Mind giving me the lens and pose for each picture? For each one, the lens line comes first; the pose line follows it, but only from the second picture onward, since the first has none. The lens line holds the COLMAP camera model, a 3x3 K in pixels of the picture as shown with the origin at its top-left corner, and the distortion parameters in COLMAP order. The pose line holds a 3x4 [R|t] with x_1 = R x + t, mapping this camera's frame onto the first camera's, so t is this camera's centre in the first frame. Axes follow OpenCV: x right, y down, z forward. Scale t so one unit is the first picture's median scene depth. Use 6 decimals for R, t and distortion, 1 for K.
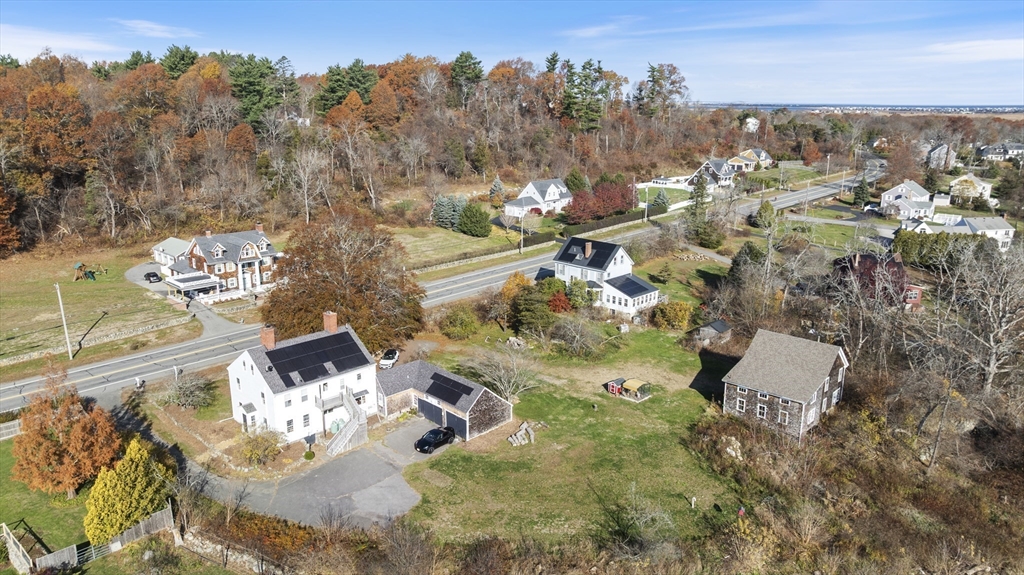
lens RADIAL K [[716.0, 0, 512.2], [0, 716.0, 287.8], [0, 0, 1]] dist [-0.014098, -0.003868]
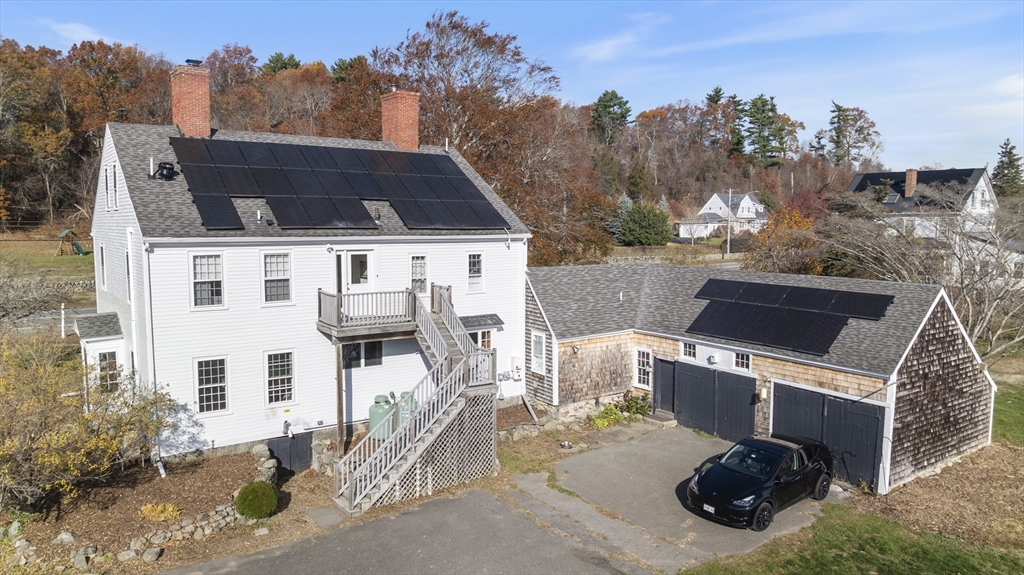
lens RADIAL K [[716.0, 0, 511.7], [0, 716.0, 287.4], [0, 0, 1]] dist [-0.014098, -0.003868]
pose [[0.986623, 0.011574, -0.162604, -0.147268], [-0.038719, 0.985570, -0.164781, 0.182870], [0.158351, 0.168873, 0.972834, 0.700419]]
